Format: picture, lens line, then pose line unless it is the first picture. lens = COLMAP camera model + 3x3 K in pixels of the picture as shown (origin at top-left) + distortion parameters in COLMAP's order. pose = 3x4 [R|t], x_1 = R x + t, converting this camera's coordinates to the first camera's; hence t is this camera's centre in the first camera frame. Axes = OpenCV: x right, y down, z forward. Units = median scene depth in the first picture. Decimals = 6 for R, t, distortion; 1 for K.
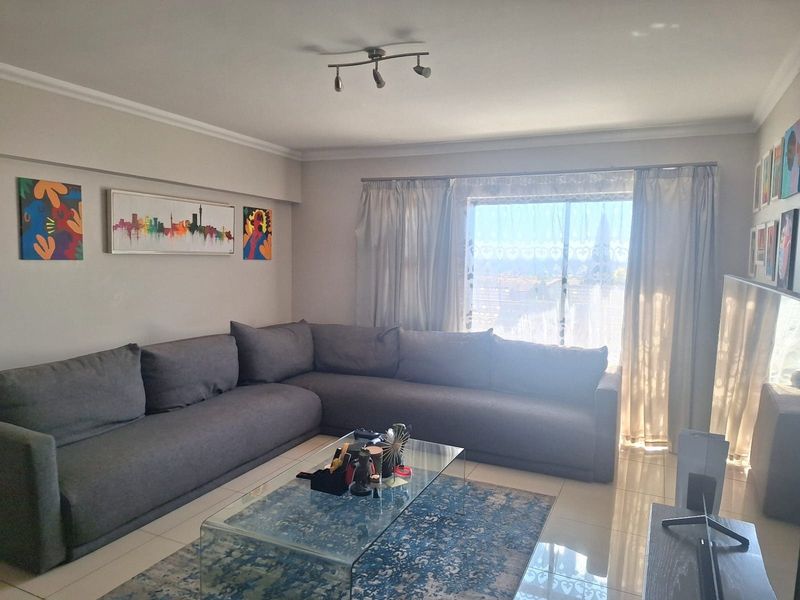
lens RADIAL K [[562.4, 0, 401.1], [0, 562.4, 313.2], [0, 0, 1]] dist [0.055331, -0.000616]
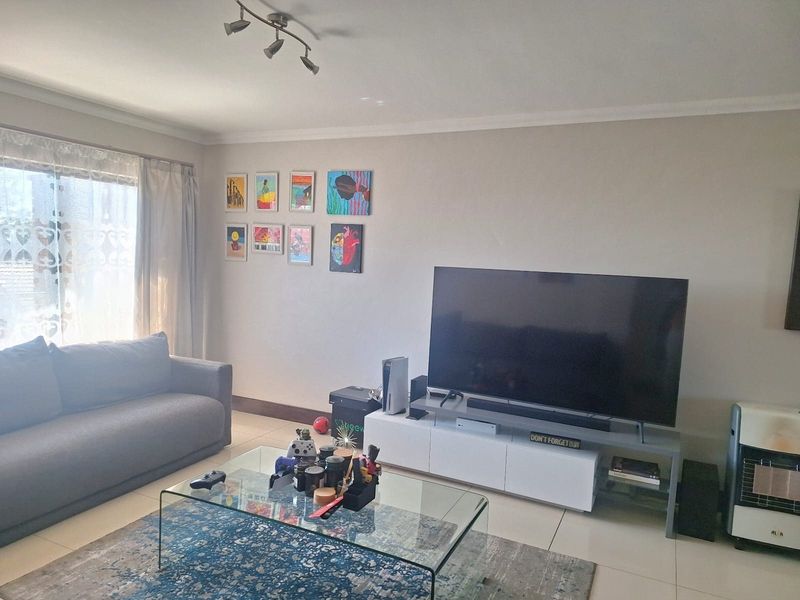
lens RADIAL K [[562.4, 0, 401.1], [0, 562.4, 313.2], [0, 0, 1]] dist [0.055331, -0.000616]
pose [[0.014969, -0.126491, 0.991855, -0.638491], [0.067736, 0.989816, 0.125208, -0.073694], [-0.997591, 0.065310, 0.023384, 0.545988]]
